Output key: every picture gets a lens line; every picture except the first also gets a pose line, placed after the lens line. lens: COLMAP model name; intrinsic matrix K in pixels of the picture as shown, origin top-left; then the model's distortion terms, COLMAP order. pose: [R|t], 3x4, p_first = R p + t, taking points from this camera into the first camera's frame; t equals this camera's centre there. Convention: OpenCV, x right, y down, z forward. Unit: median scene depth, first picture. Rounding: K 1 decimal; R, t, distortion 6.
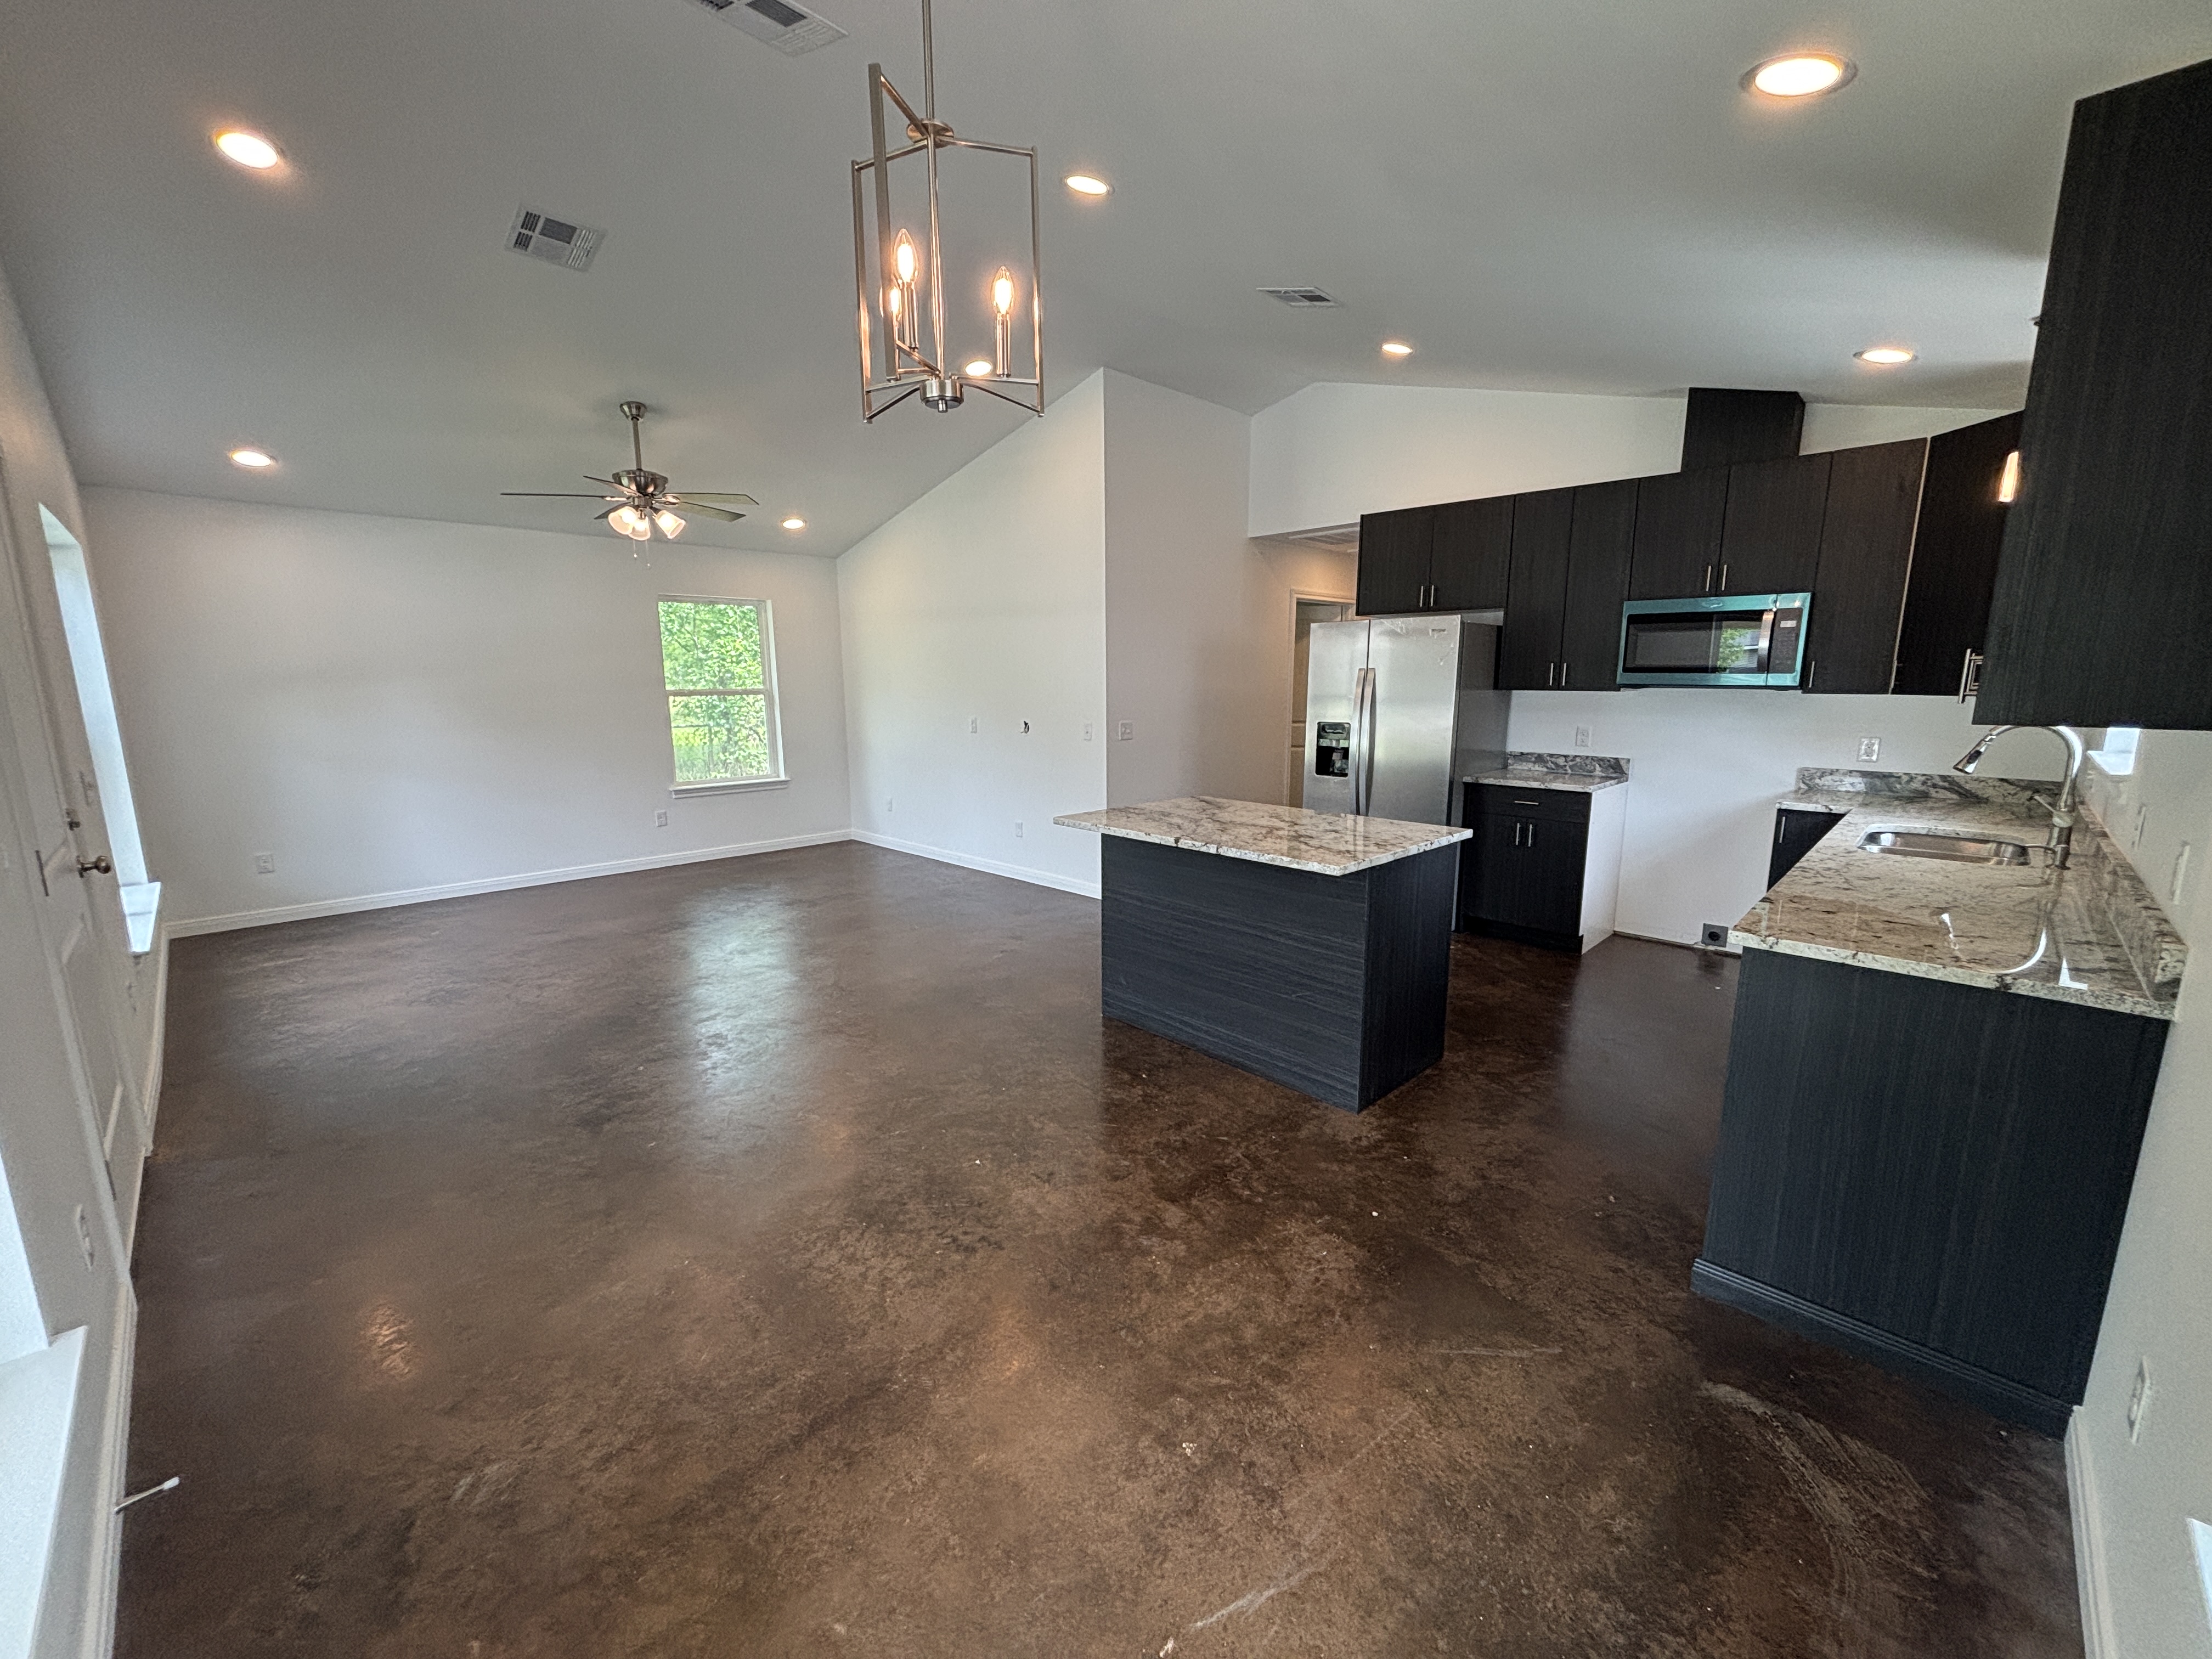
lens RADIAL K [[879.6, 0, 1106.0], [0, 879.6, 829.5], [0, 0, 1]] dist [-0.002140, -0.000361]
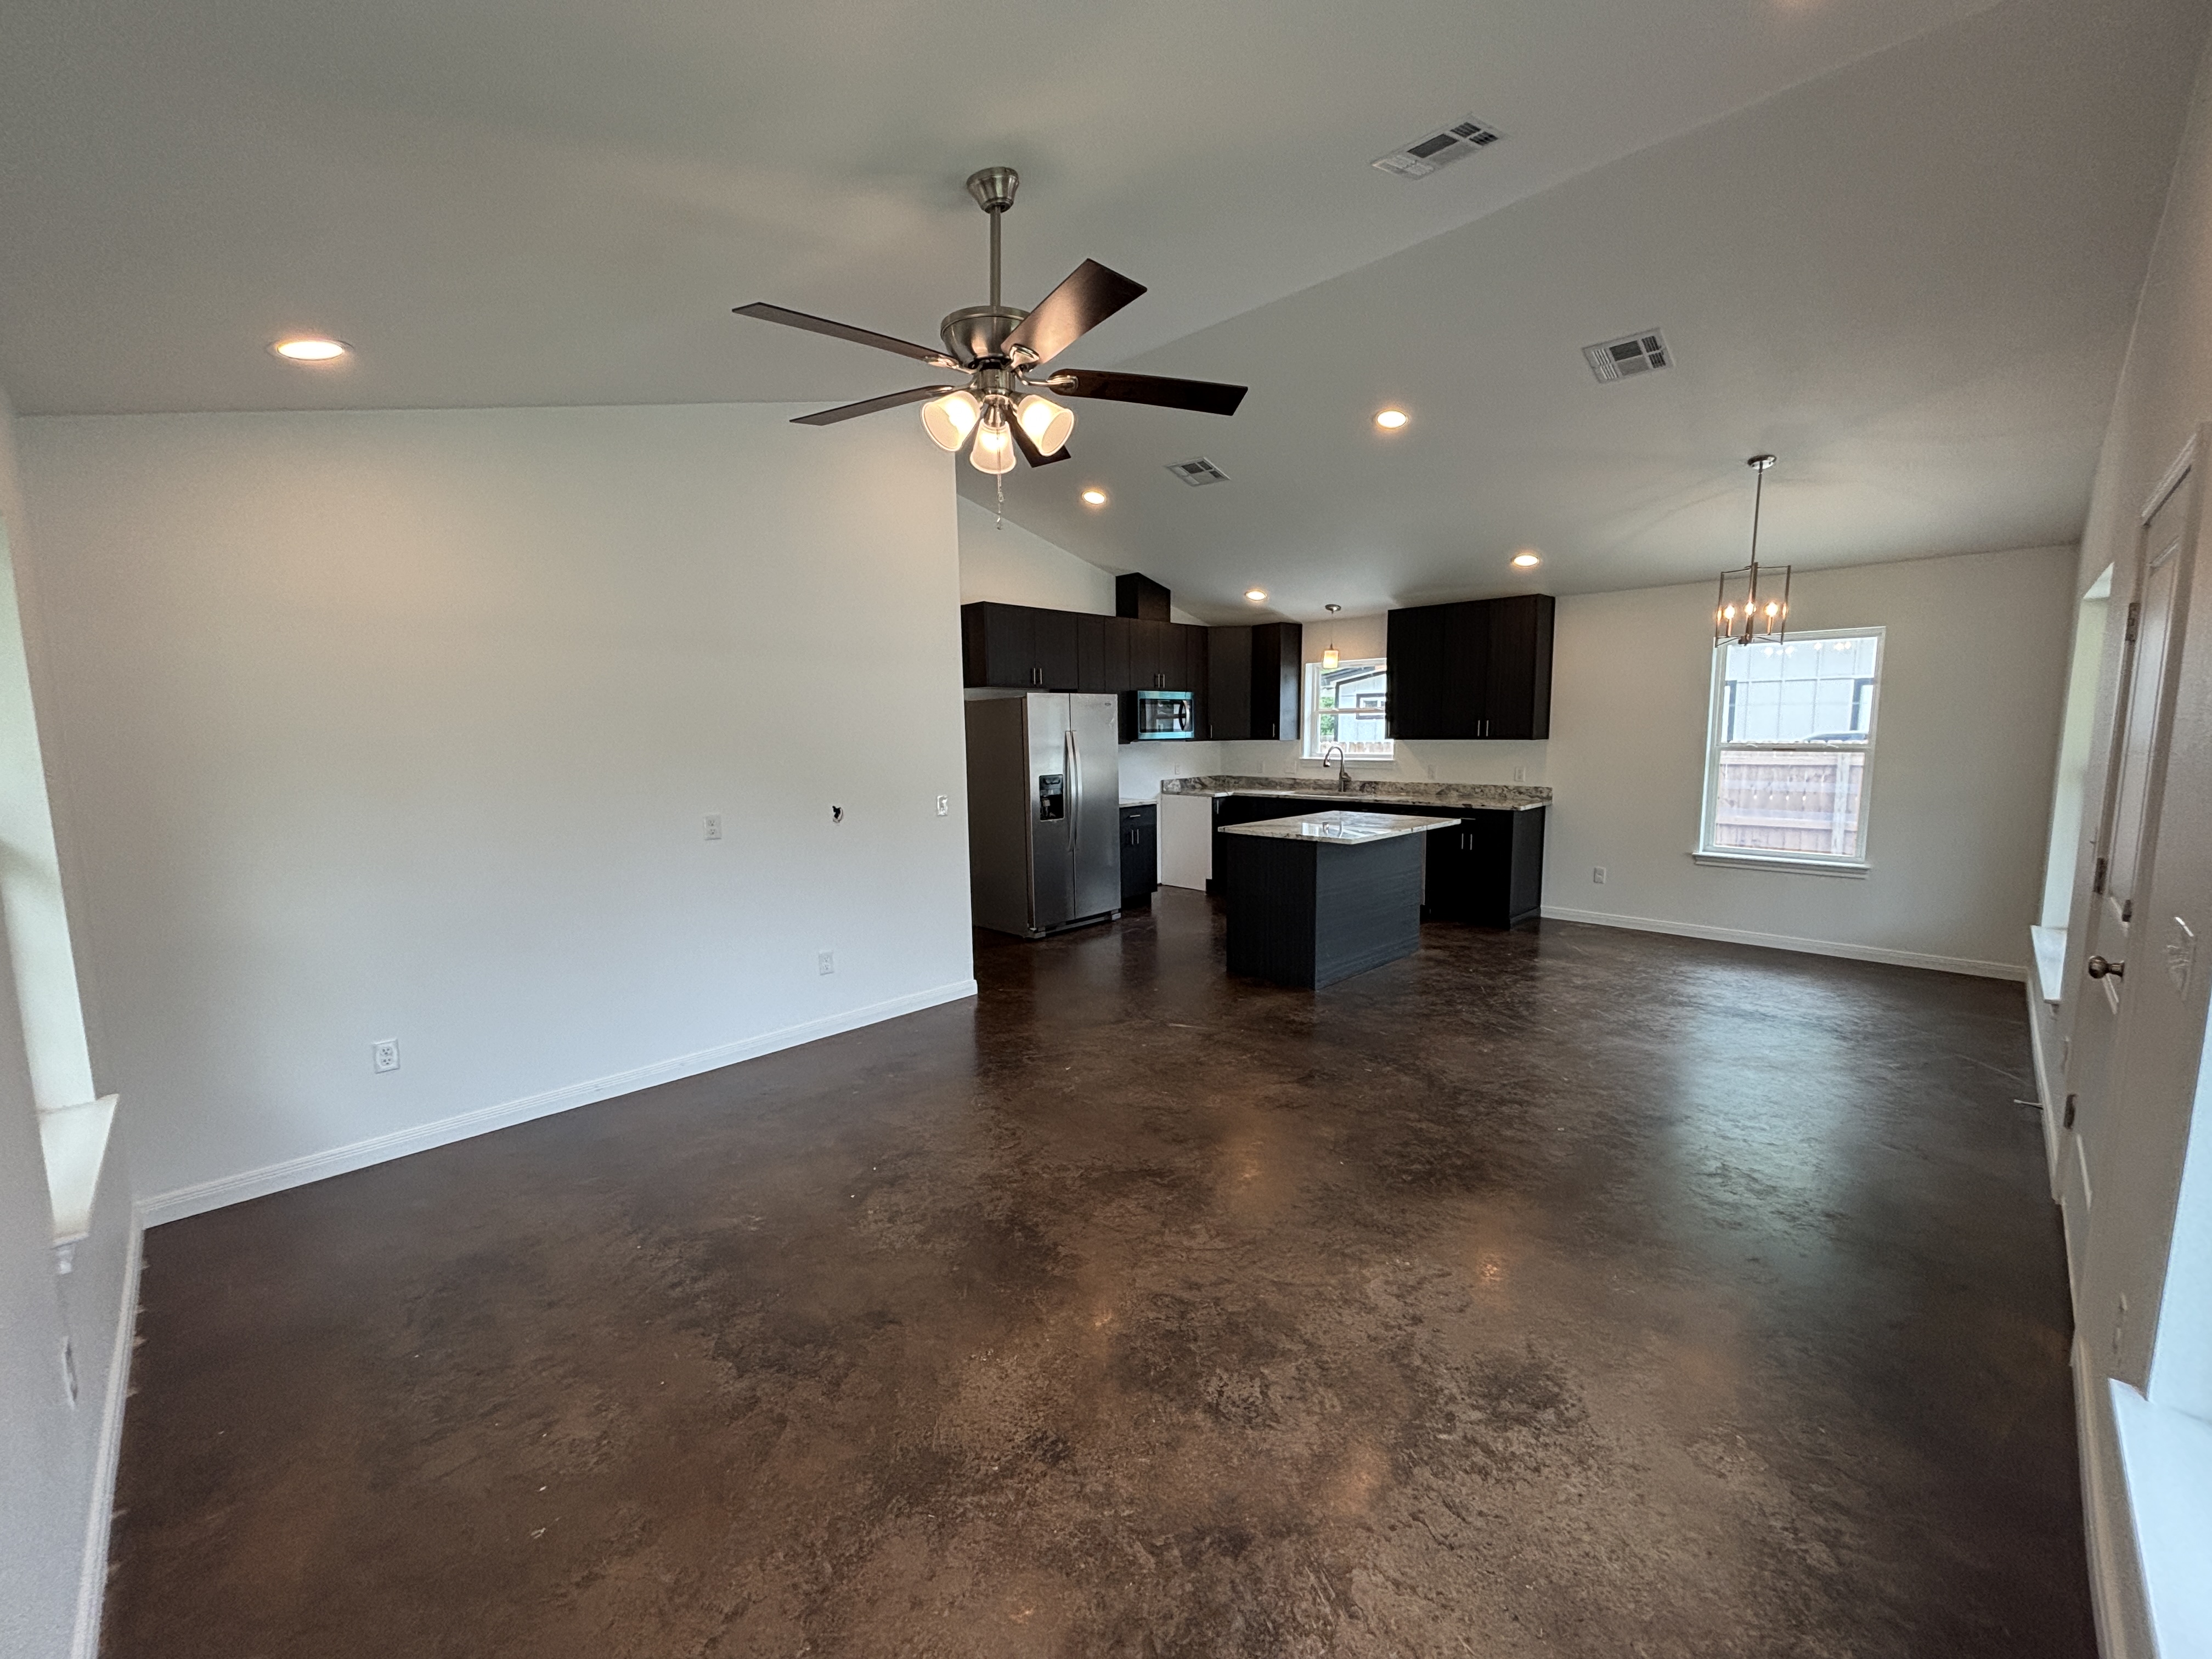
lens RADIAL K [[896.9, 0, 1097.0], [0, 896.9, 829.0], [0, 0, 1]] dist [0.016972, 0.000104]
pose [[0.000846, -0.114943, 0.993372, -1.207798], [0.182564, 0.976695, 0.112858, -0.219346], [-0.983194, 0.181258, 0.021811, 1.146382]]
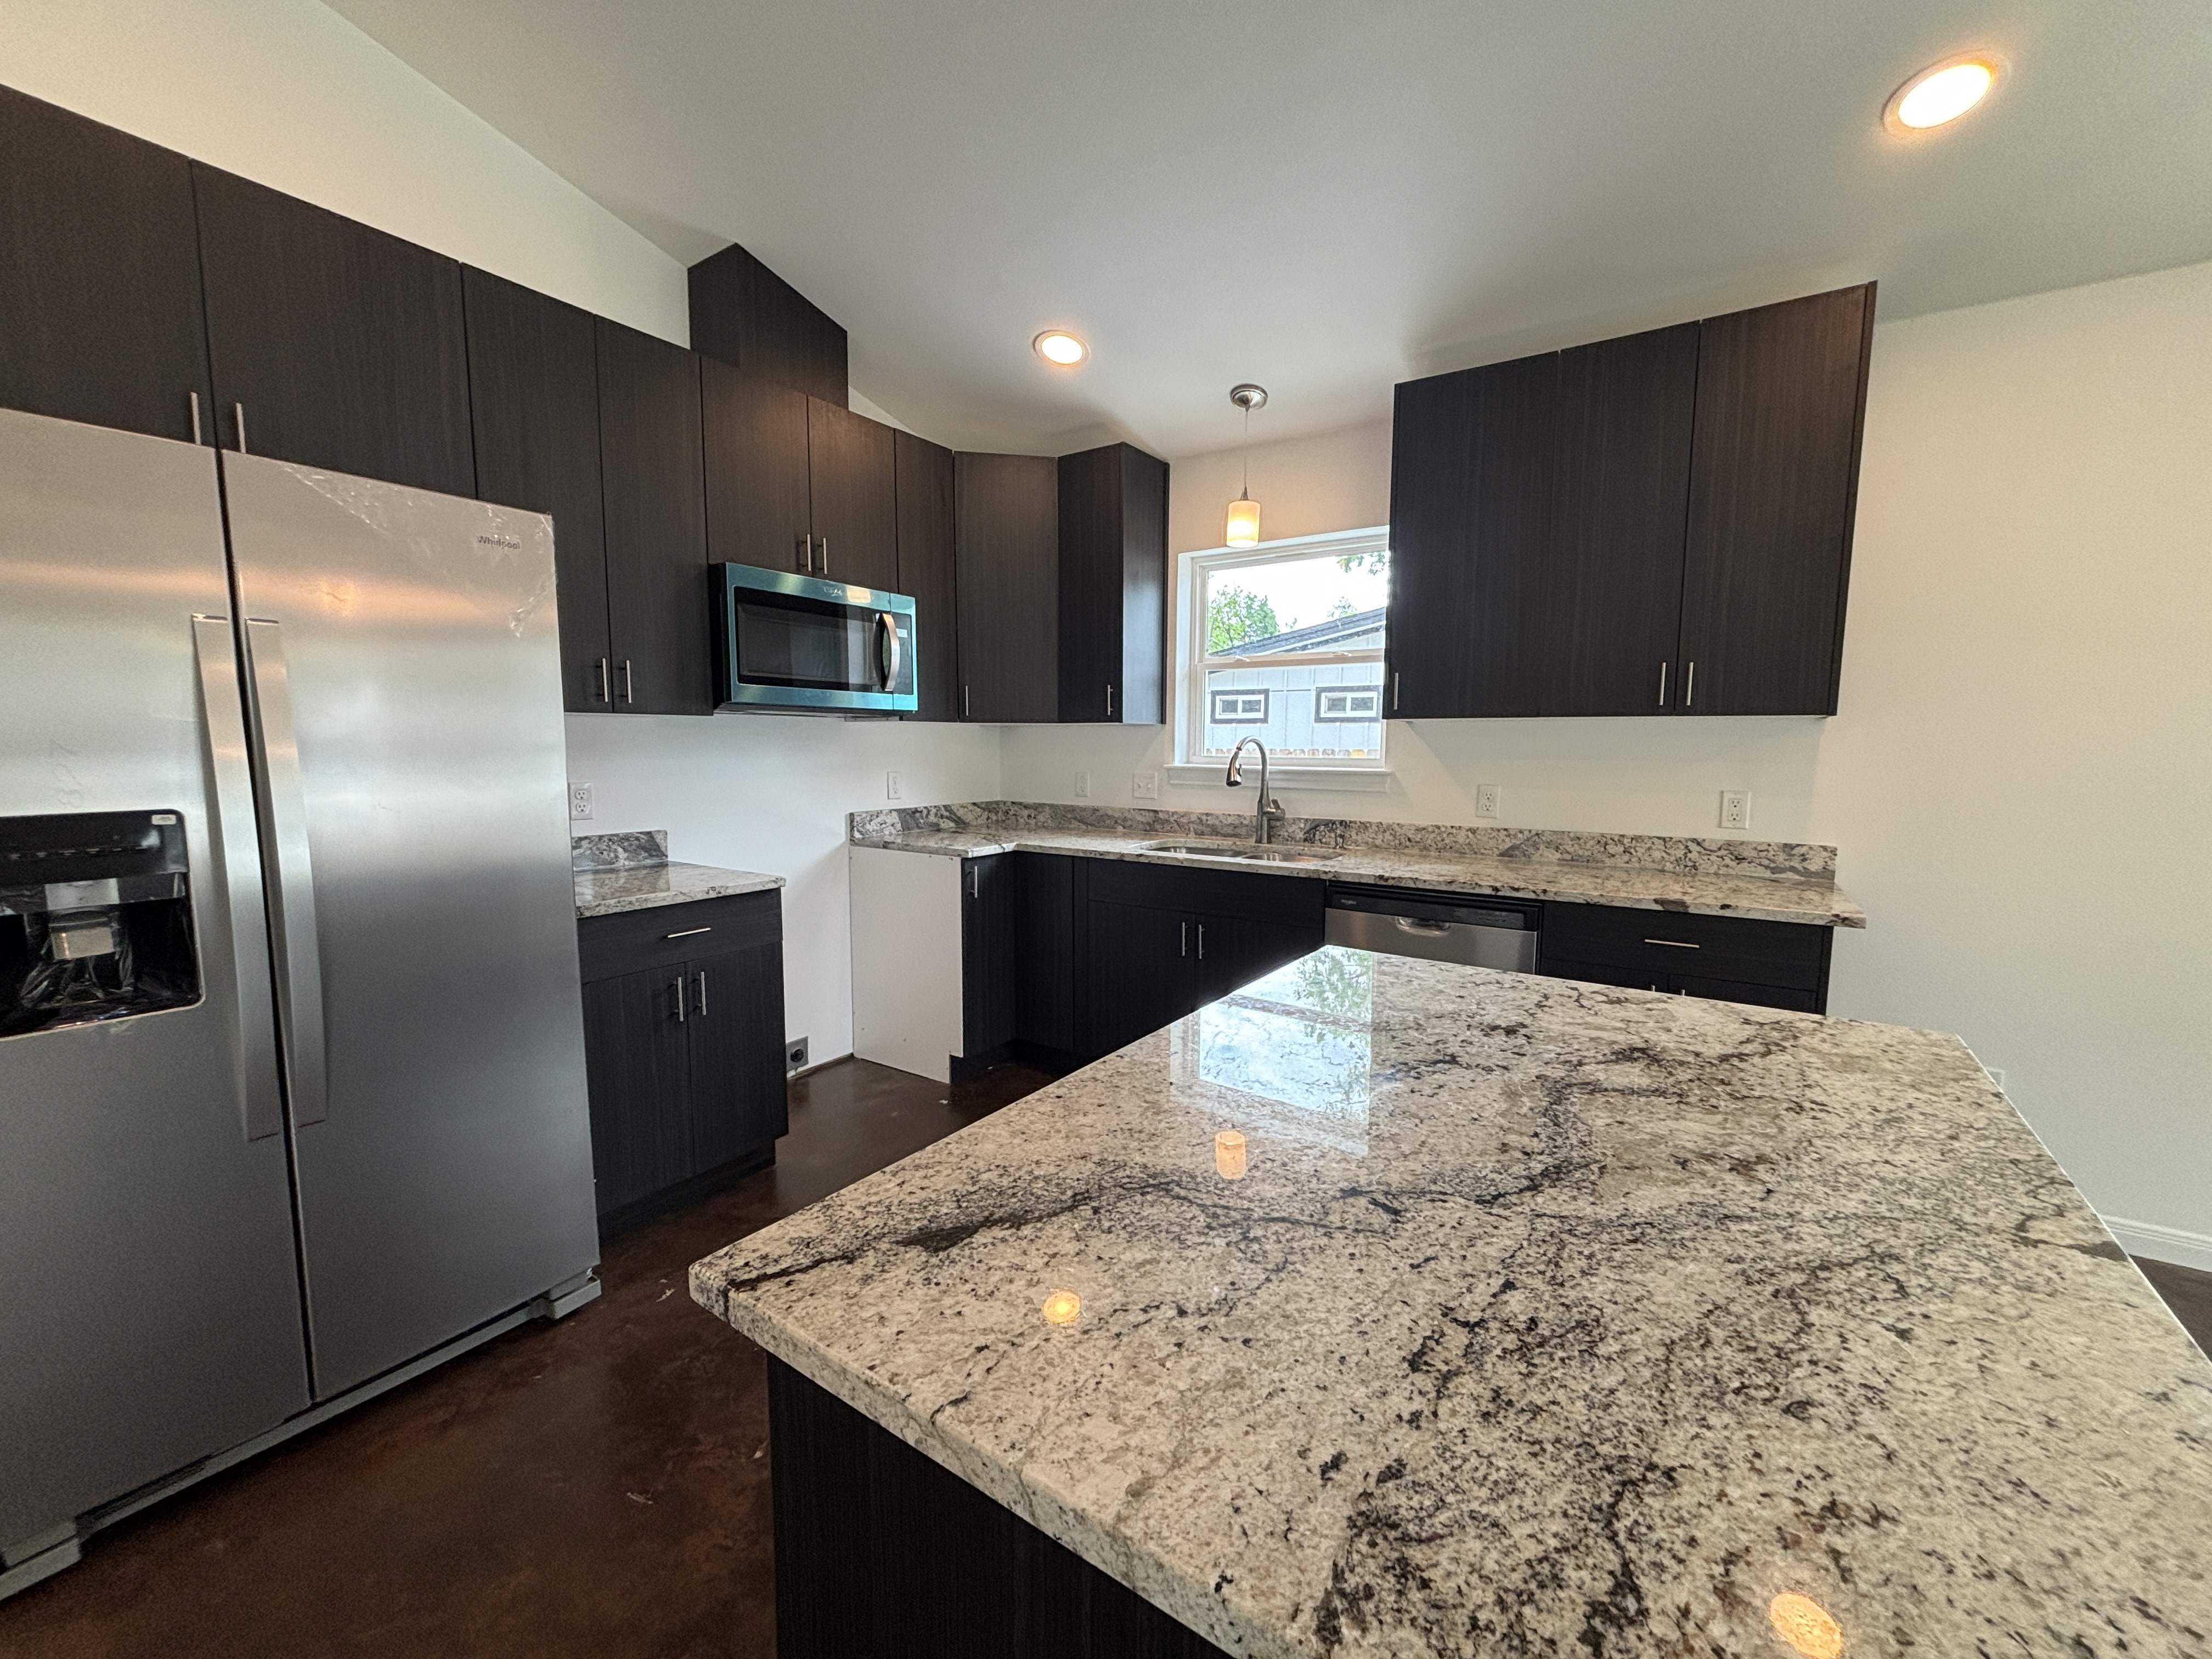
lens RADIAL K [[879.6, 0, 1106.0], [0, 879.6, 829.5], [0, 0, 1]] dist [-0.002140, -0.000361]
pose [[-0.185007, -0.100836, 0.977550, -0.051672], [0.163378, 0.977723, 0.131775, -0.127669], [-0.969061, 0.184090, -0.164411, 0.930966]]
